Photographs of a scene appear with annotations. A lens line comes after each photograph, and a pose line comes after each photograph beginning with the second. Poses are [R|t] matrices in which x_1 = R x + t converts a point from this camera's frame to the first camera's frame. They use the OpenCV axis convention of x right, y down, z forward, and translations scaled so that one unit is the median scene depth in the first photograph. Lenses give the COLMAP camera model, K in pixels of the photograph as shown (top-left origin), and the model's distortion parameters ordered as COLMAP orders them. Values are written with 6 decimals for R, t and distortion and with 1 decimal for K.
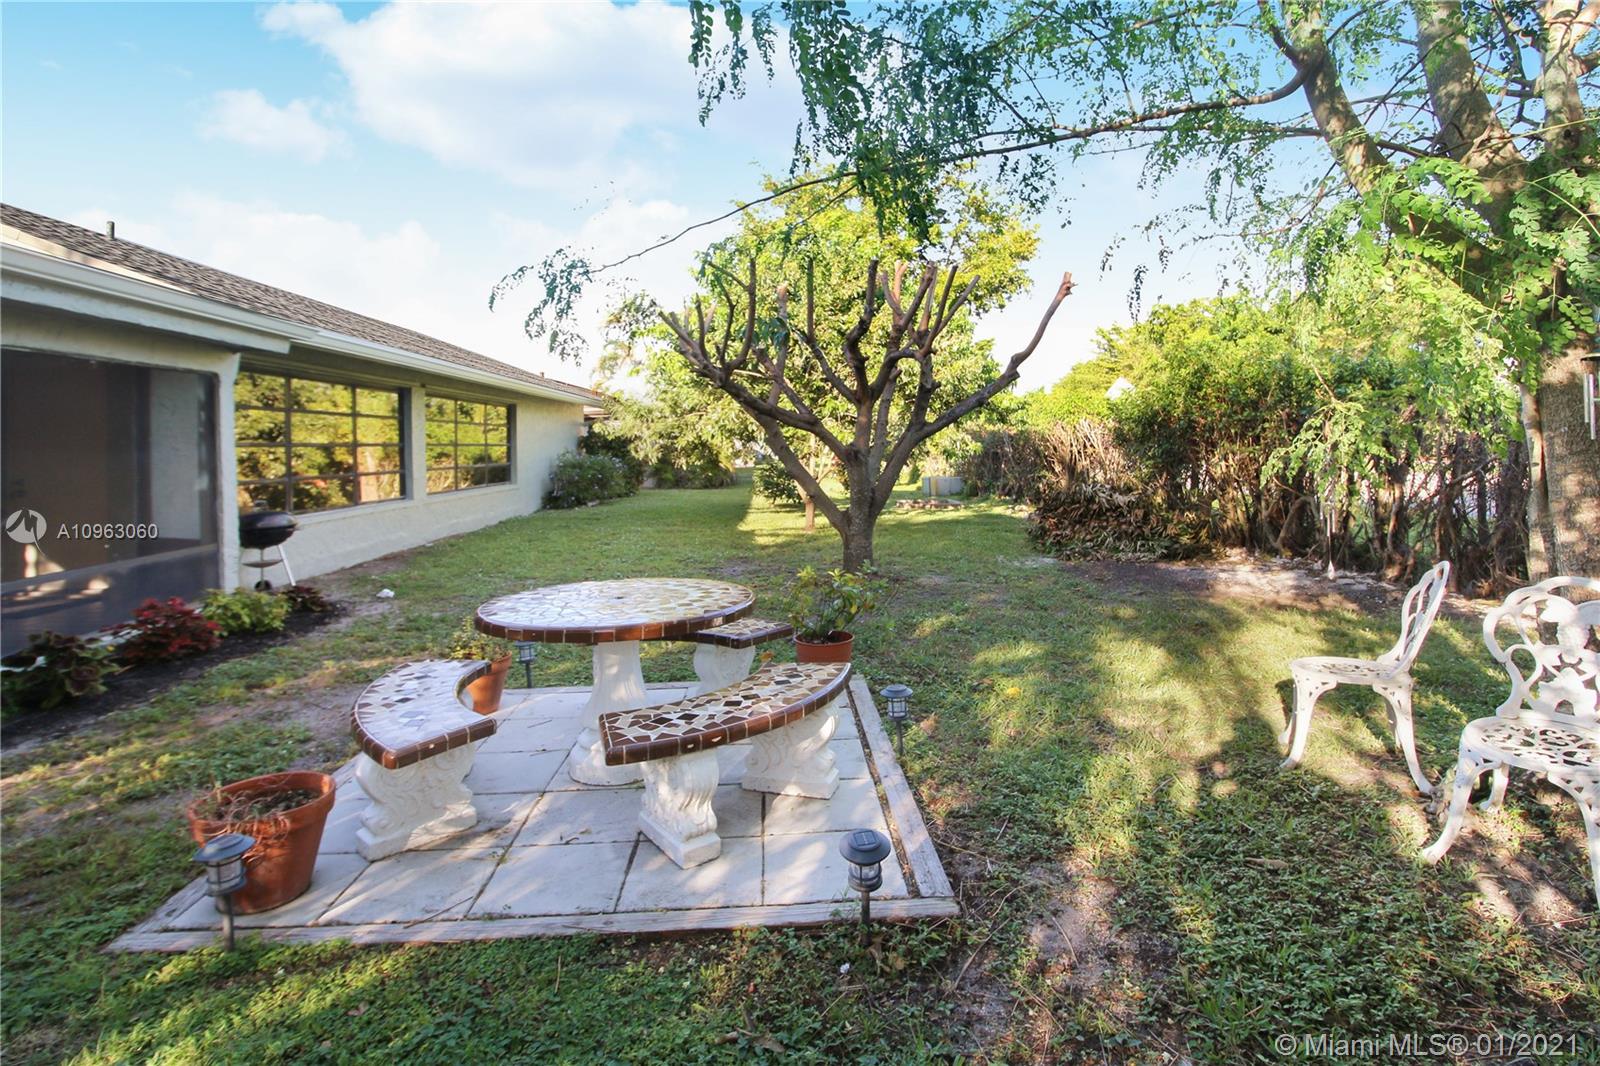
lens RADIAL K [[808.8, 0, 795.5], [0, 808.8, 455.5], [0, 0, 1]] dist [-0.001244, -0.000457]
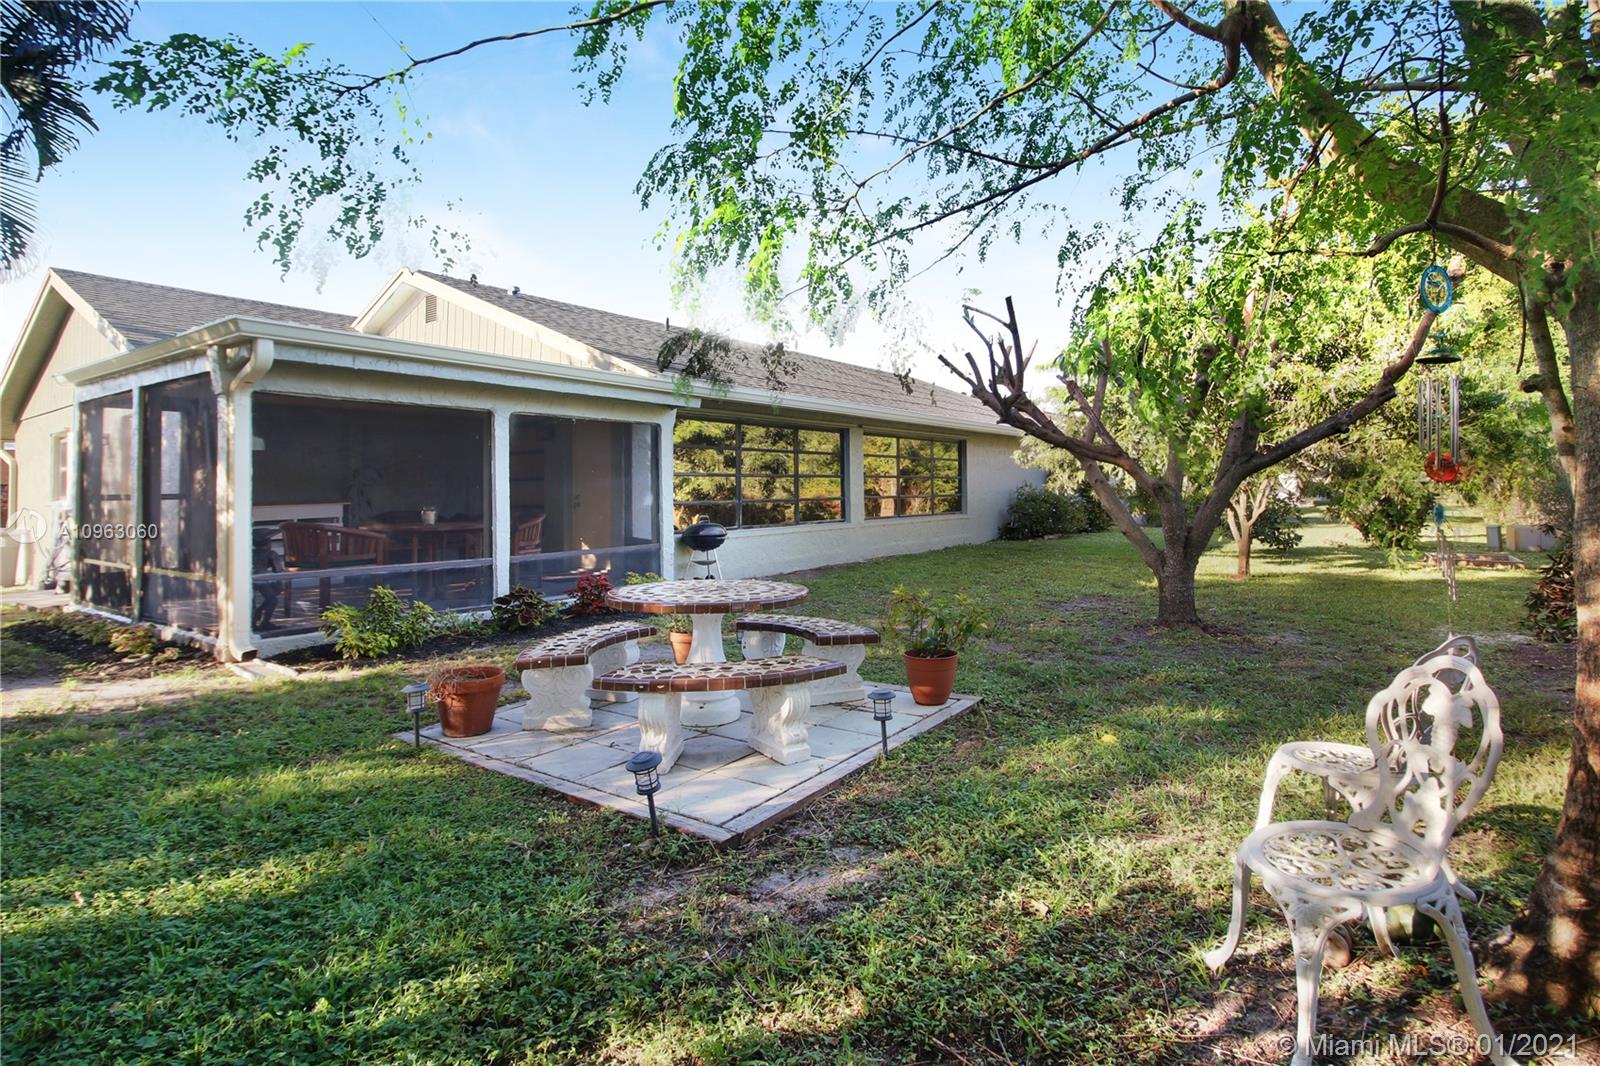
lens RADIAL K [[808.8, 0, 795.5], [0, 808.8, 455.5], [0, 0, 1]] dist [-0.001244, -0.000457]
pose [[0.791041, -0.006502, -0.611729, 0.348548], [-0.019787, 0.999148, -0.036206, 0.001221], [0.611444, 0.040744, 0.790238, 0.013435]]
